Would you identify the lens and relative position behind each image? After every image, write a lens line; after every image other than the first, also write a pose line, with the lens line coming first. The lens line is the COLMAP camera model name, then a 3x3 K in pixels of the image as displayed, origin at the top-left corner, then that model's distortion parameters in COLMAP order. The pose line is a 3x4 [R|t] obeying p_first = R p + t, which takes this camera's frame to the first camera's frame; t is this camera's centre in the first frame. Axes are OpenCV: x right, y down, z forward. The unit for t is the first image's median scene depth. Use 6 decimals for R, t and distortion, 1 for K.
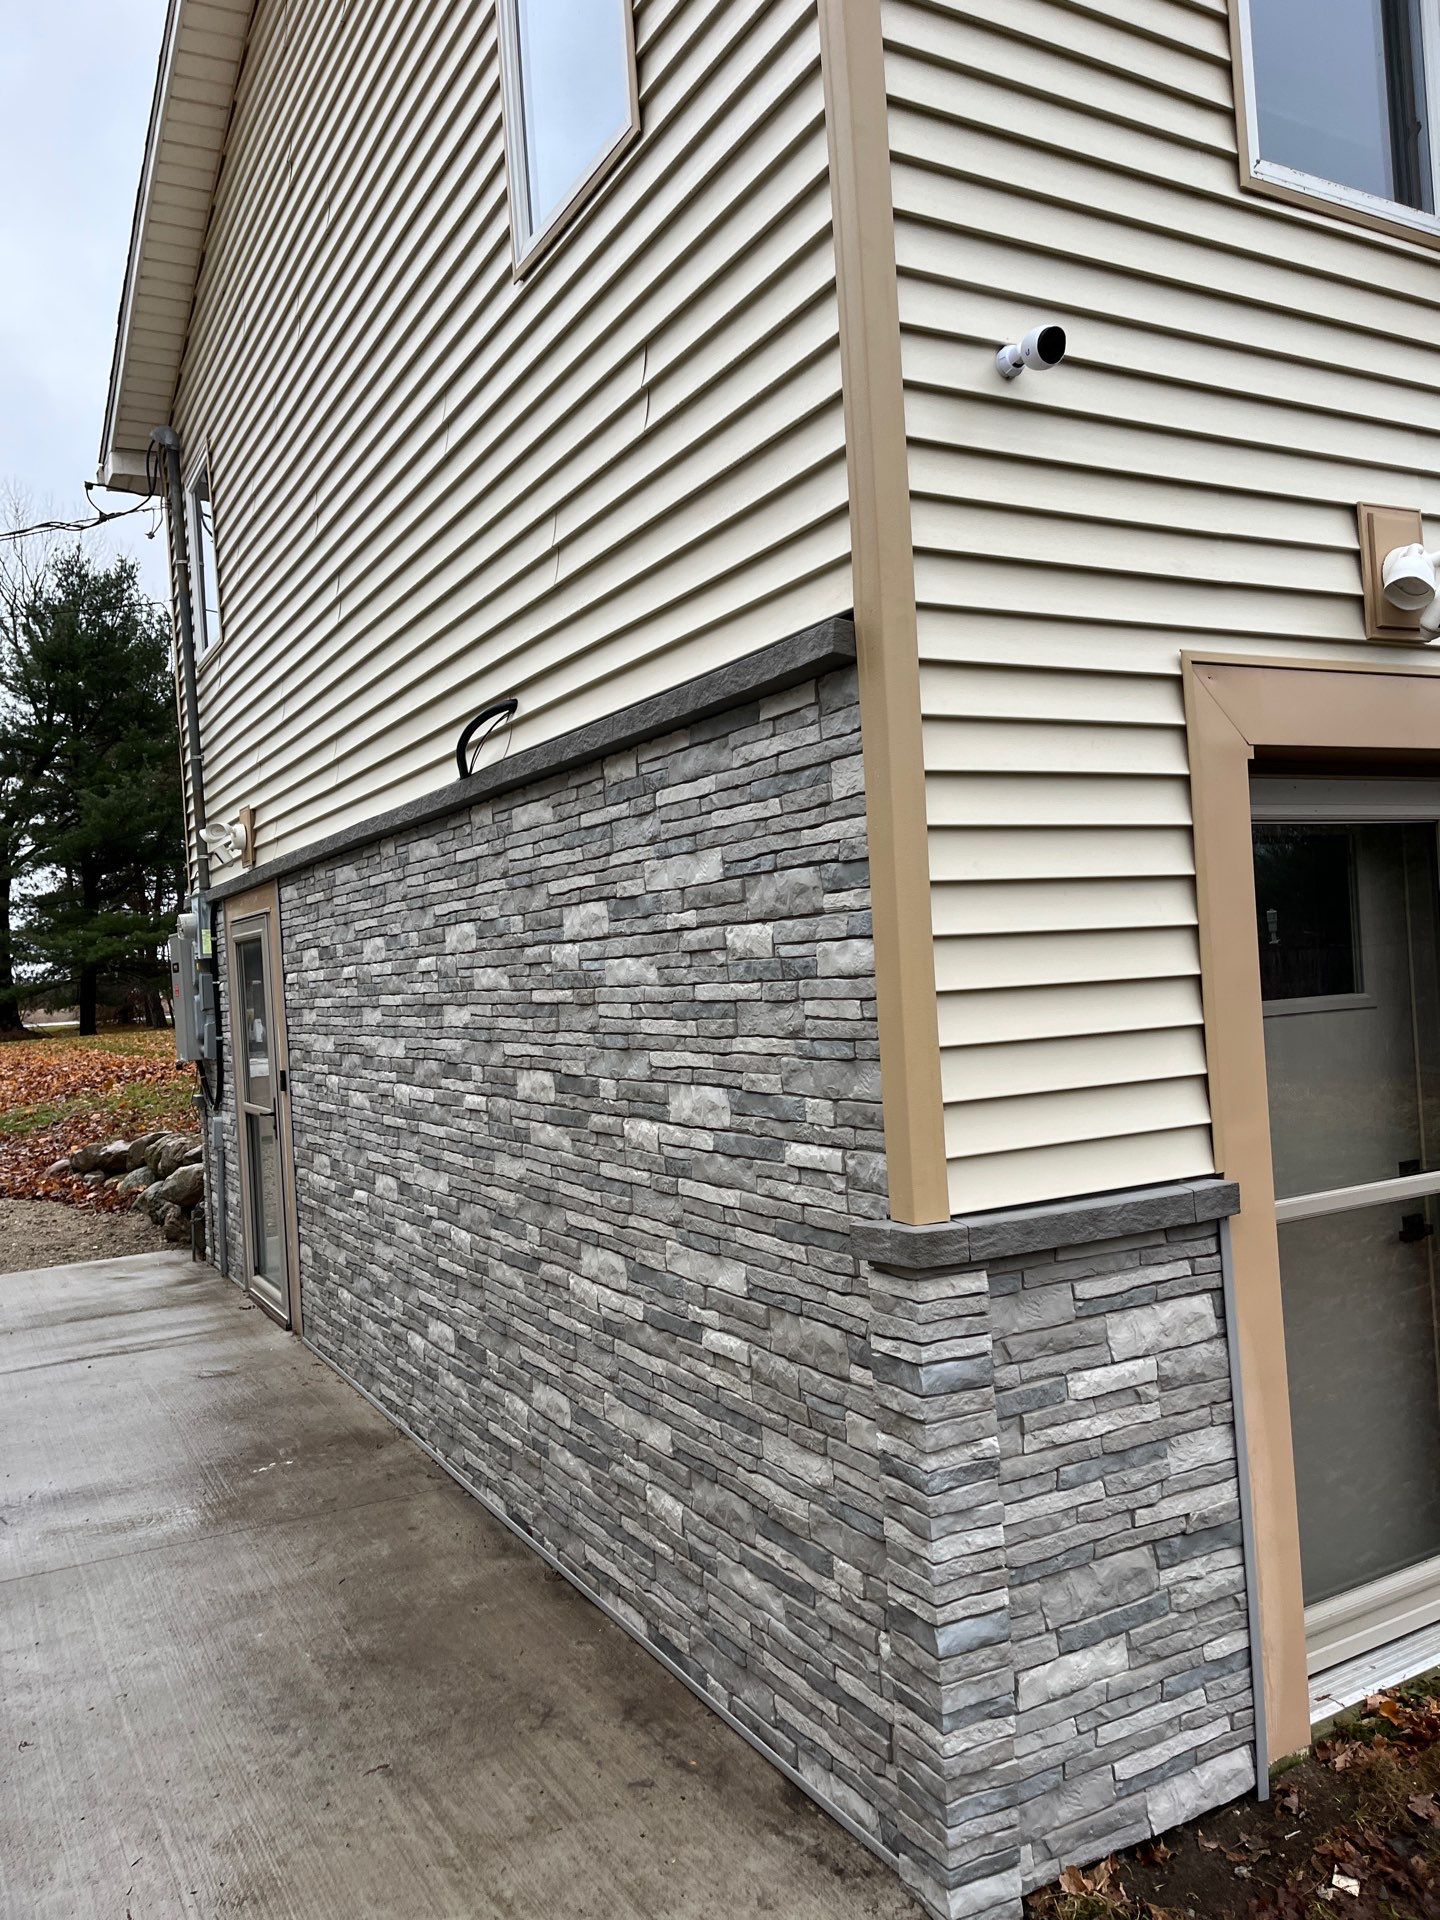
lens RADIAL K [[1436.8, 0, 708.8], [0, 1436.8, 959.7], [0, 0, 1]] dist [0.075275, -0.099885]
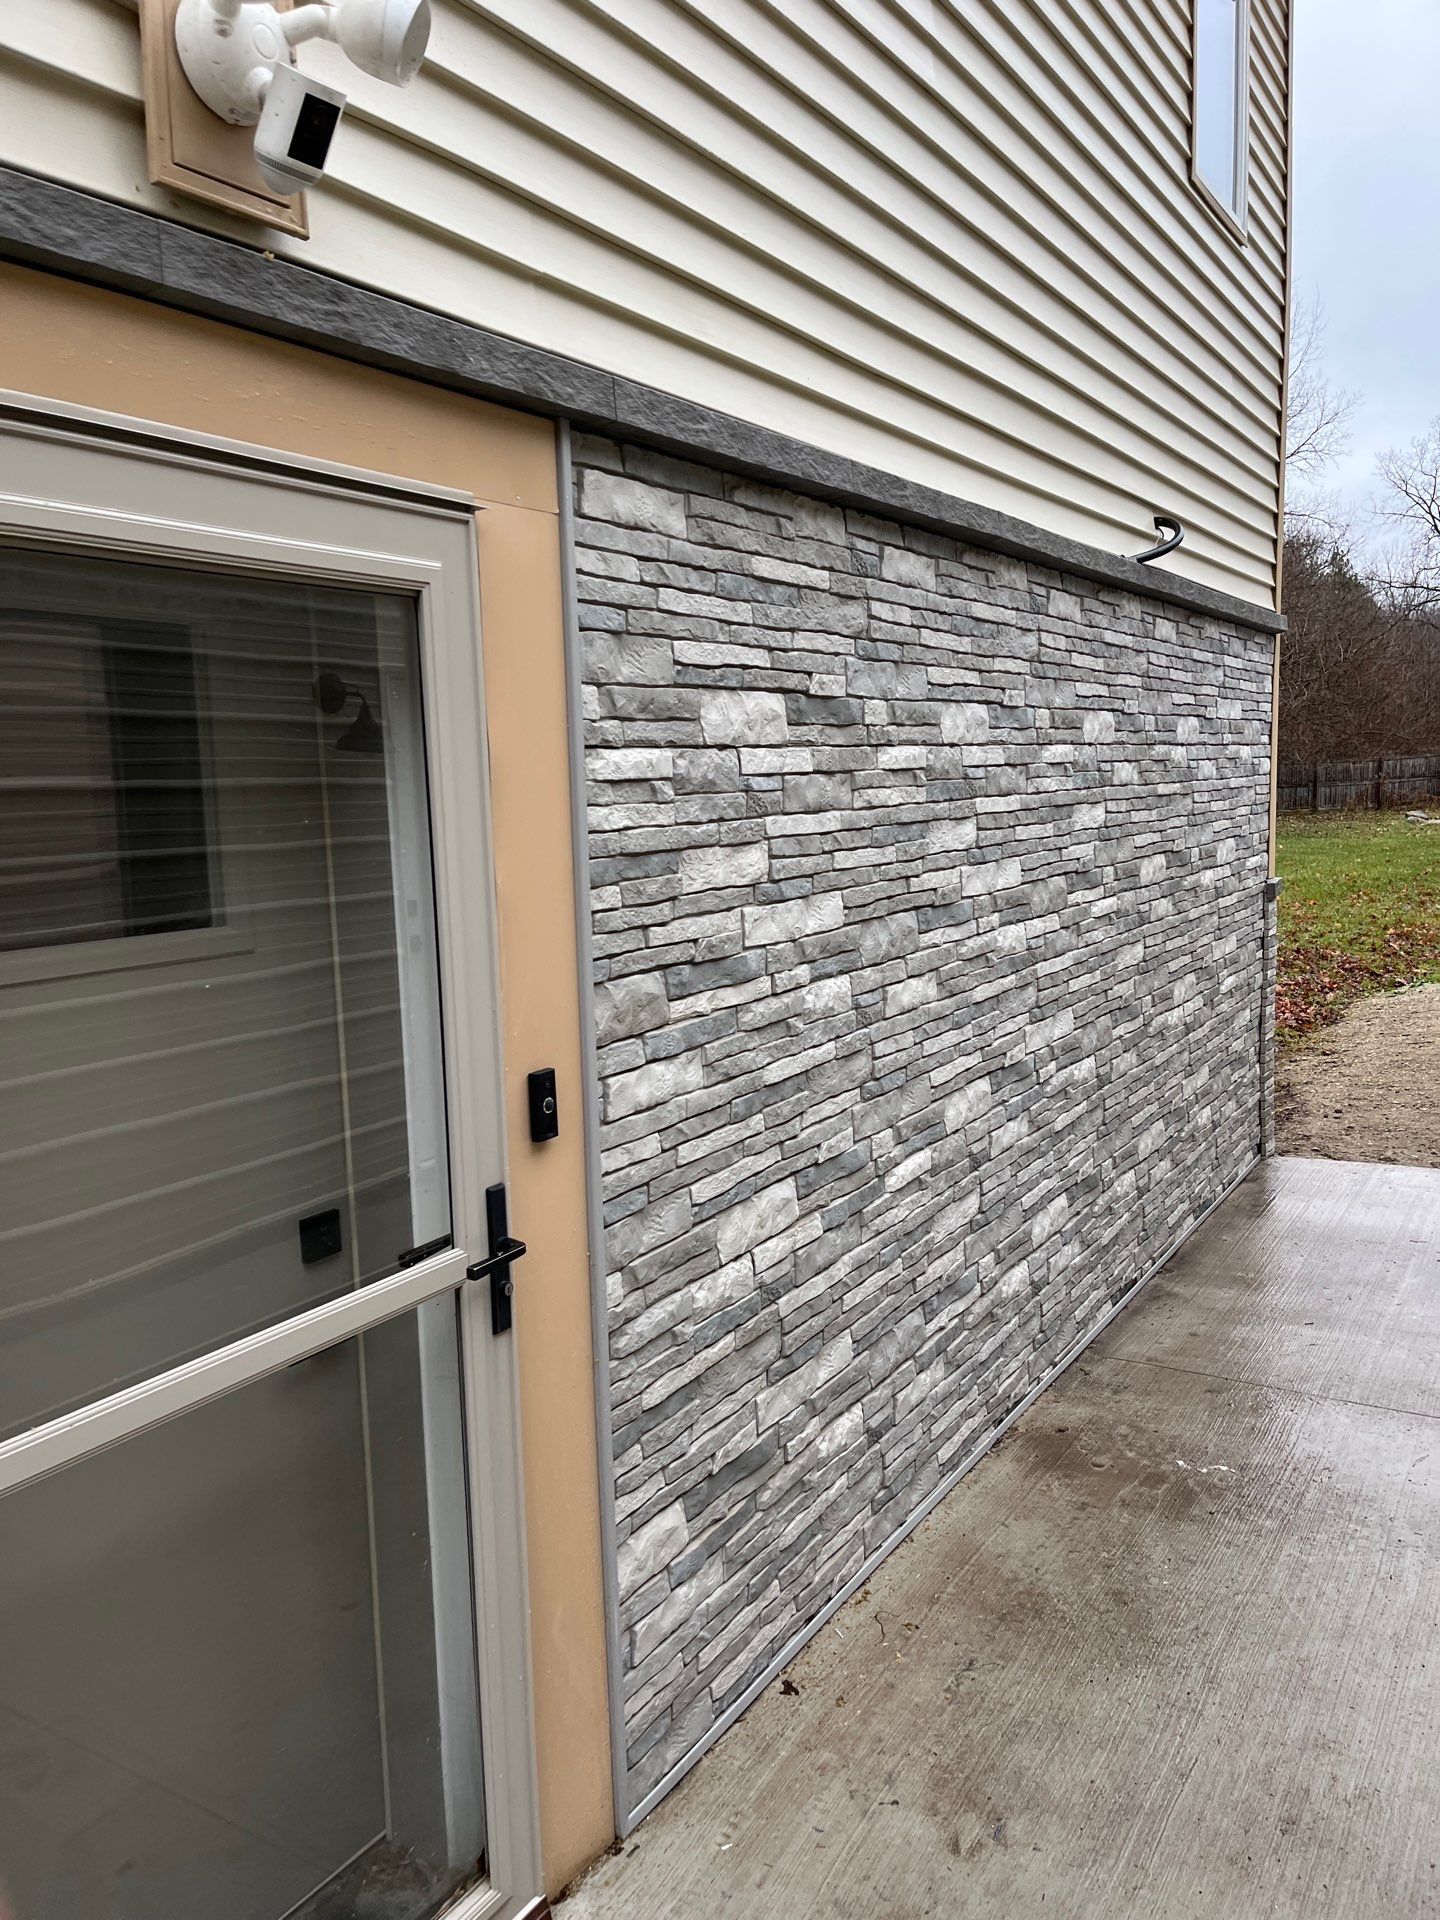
lens RADIAL K [[1380.5, 0, 716.0], [0, 1380.5, 962.5], [0, 0, 1]] dist [0.080807, -0.097548]
pose [[-0.462570, -0.043386, 0.885520, -1.215754], [0.058039, 0.995178, 0.079077, 0.070751], [-0.884681, 0.087974, -0.457821, 2.358559]]
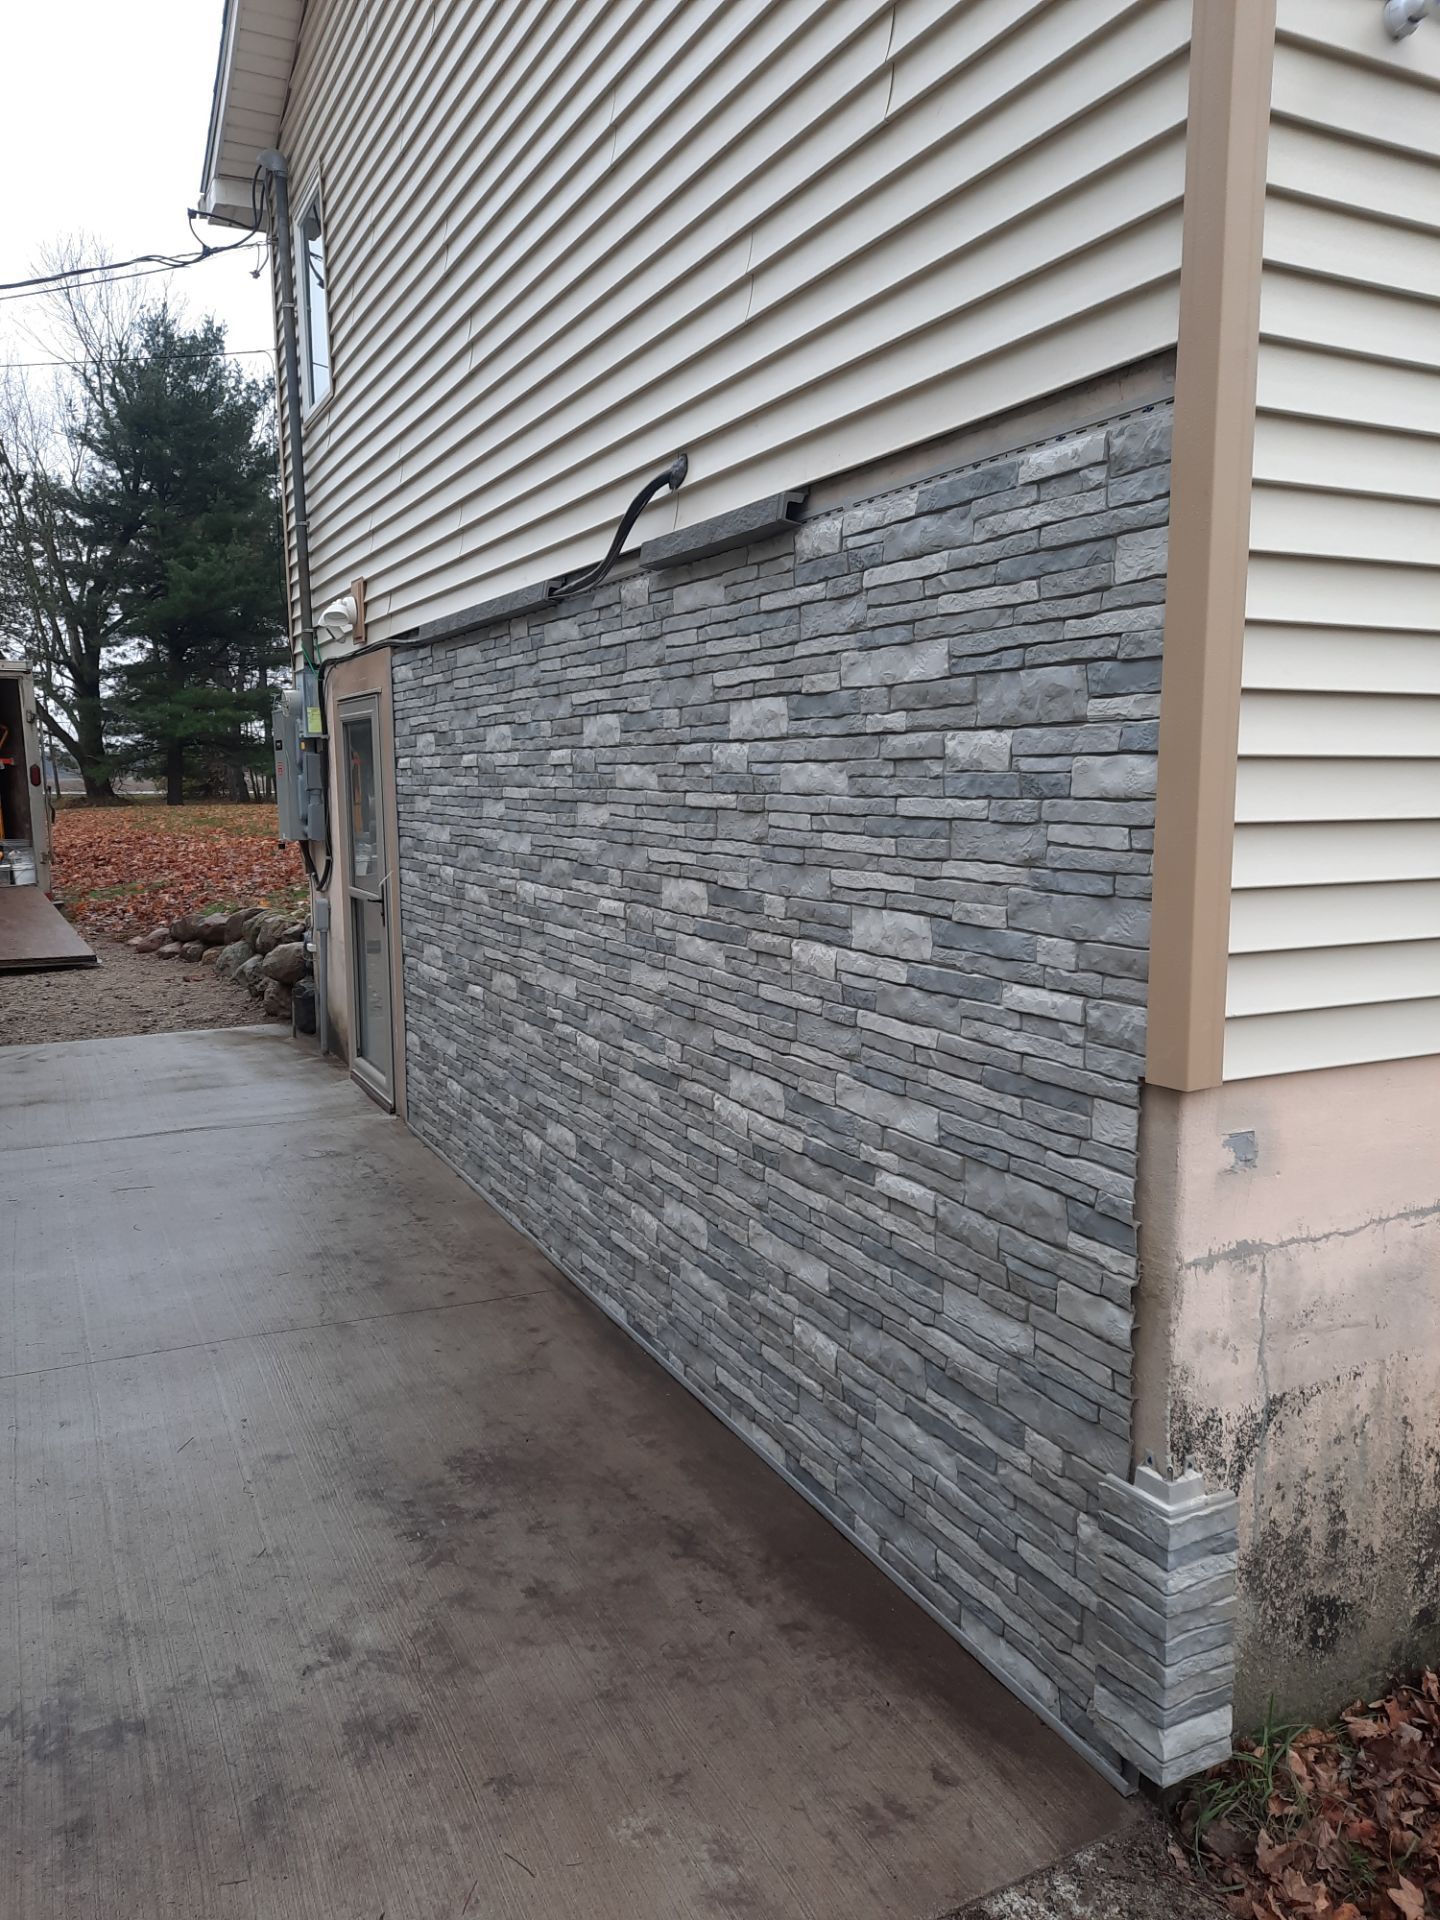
lens RADIAL K [[1380.5, 0, 716.0], [0, 1380.5, 962.5], [0, 0, 1]] dist [0.080807, -0.097548]
pose [[0.997945, 0.057301, -0.028691, -0.093840], [-0.052641, 0.988334, 0.142914, 0.001917], [0.036545, -0.141110, 0.989319, 0.141819]]
